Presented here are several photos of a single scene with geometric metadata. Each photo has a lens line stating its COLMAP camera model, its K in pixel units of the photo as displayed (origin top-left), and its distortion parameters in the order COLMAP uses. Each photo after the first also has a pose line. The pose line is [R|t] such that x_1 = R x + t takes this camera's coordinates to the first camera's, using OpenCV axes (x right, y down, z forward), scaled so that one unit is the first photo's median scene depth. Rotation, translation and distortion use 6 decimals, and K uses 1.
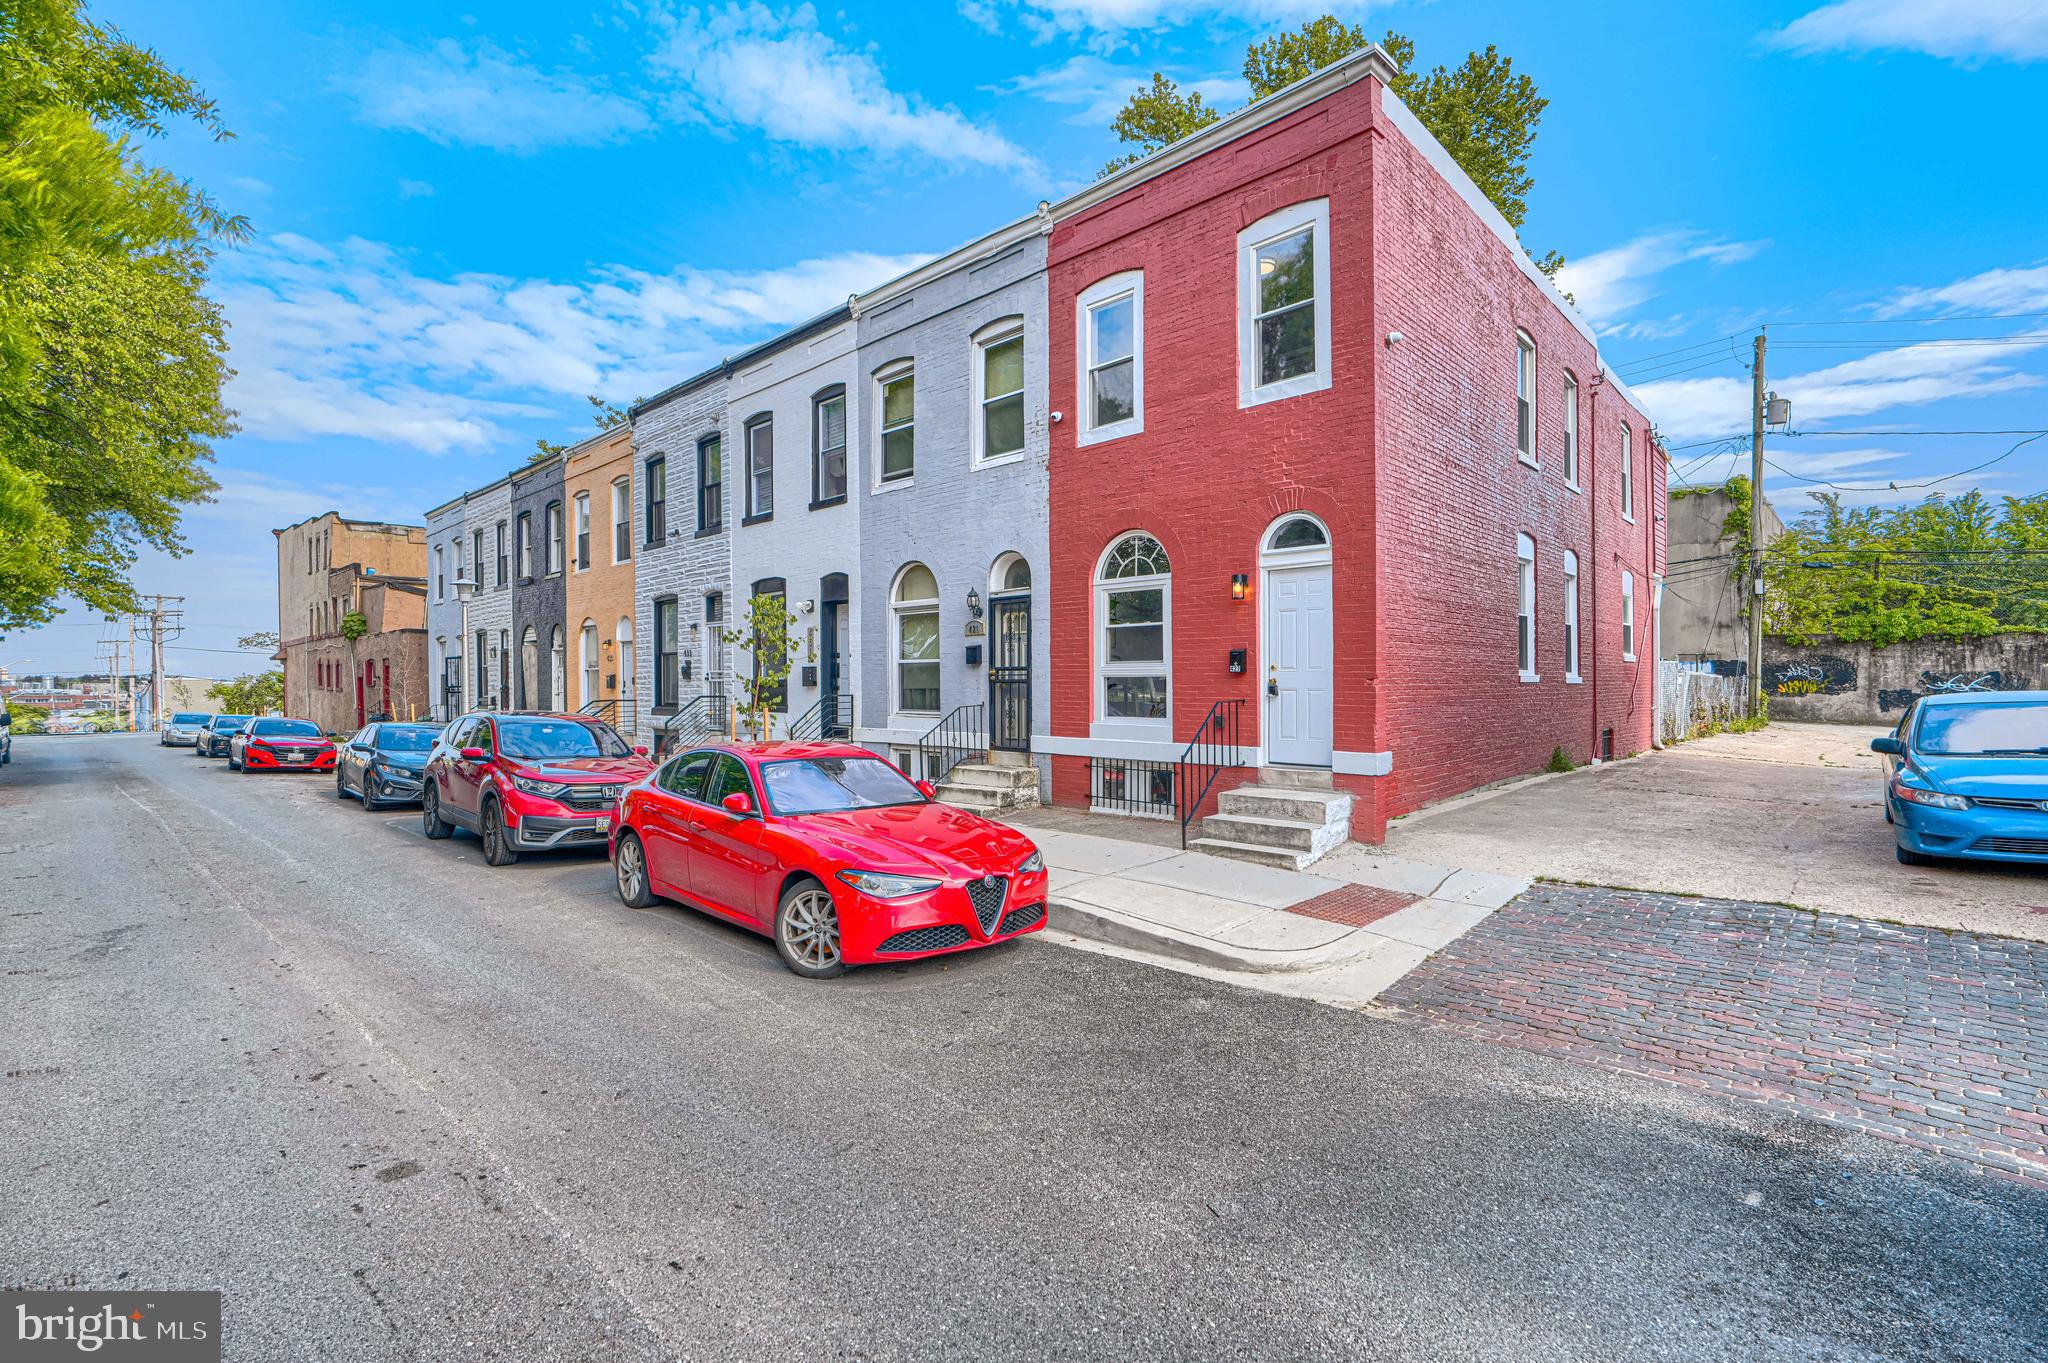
lens RADIAL K [[946.9, 0, 1020.5], [0, 946.9, 684.1], [0, 0, 1]] dist [-0.000503, -0.000033]
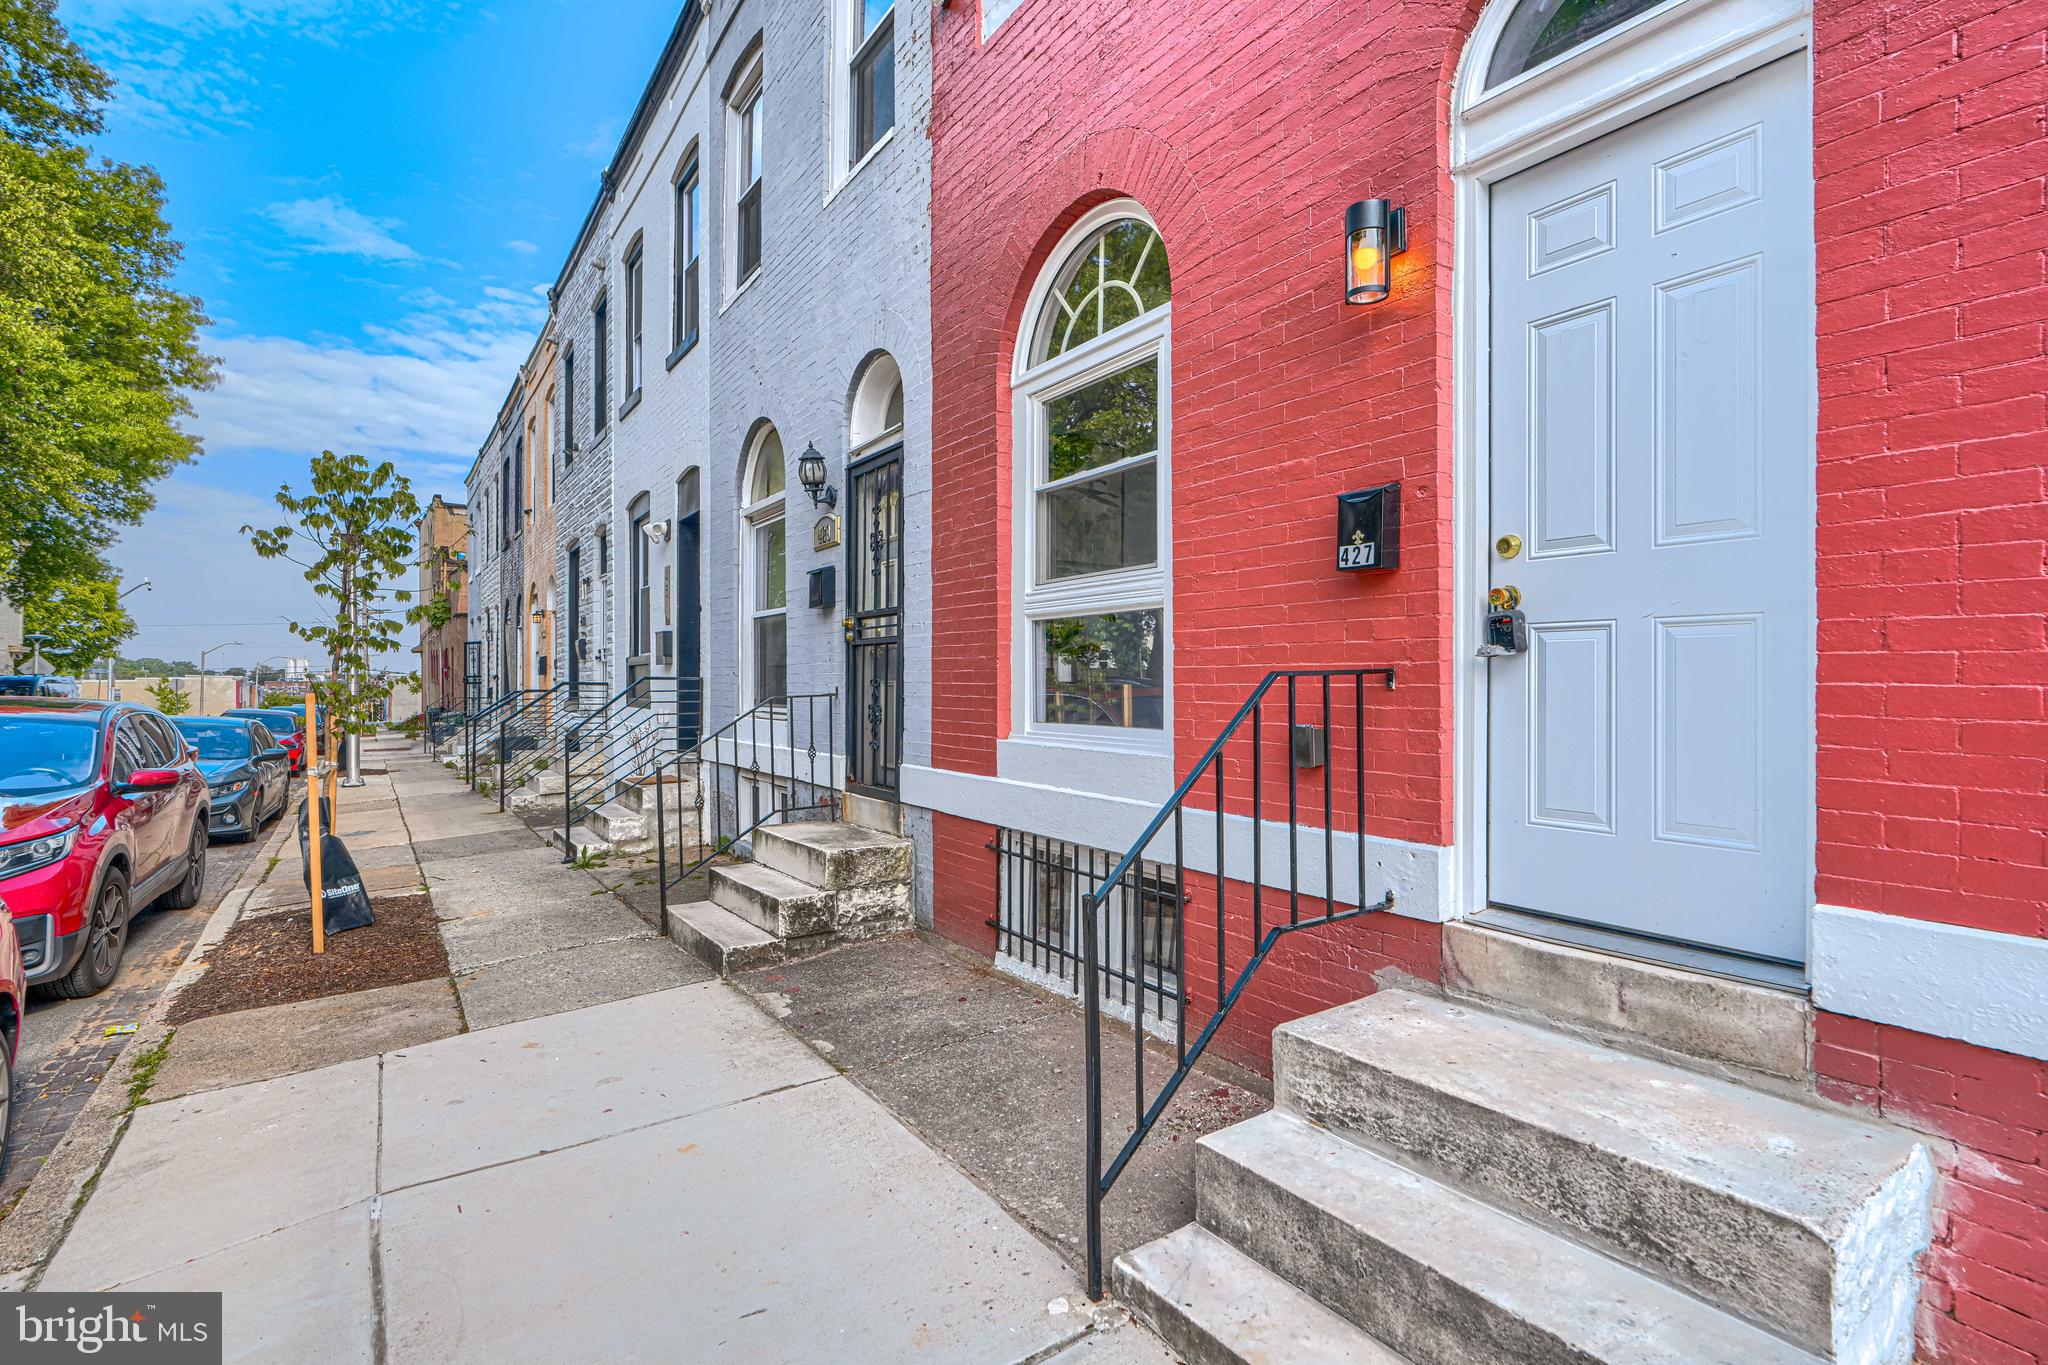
lens RADIAL K [[946.9, 0, 1027.4], [0, 946.9, 677.8], [0, 0, 1]] dist [-0.000503, -0.000033]
pose [[0.978294, 0.002544, -0.207208, 0.165901], [-0.004219, 0.999962, -0.007643, 0.019097], [0.207181, 0.008351, 0.978267, 0.620325]]
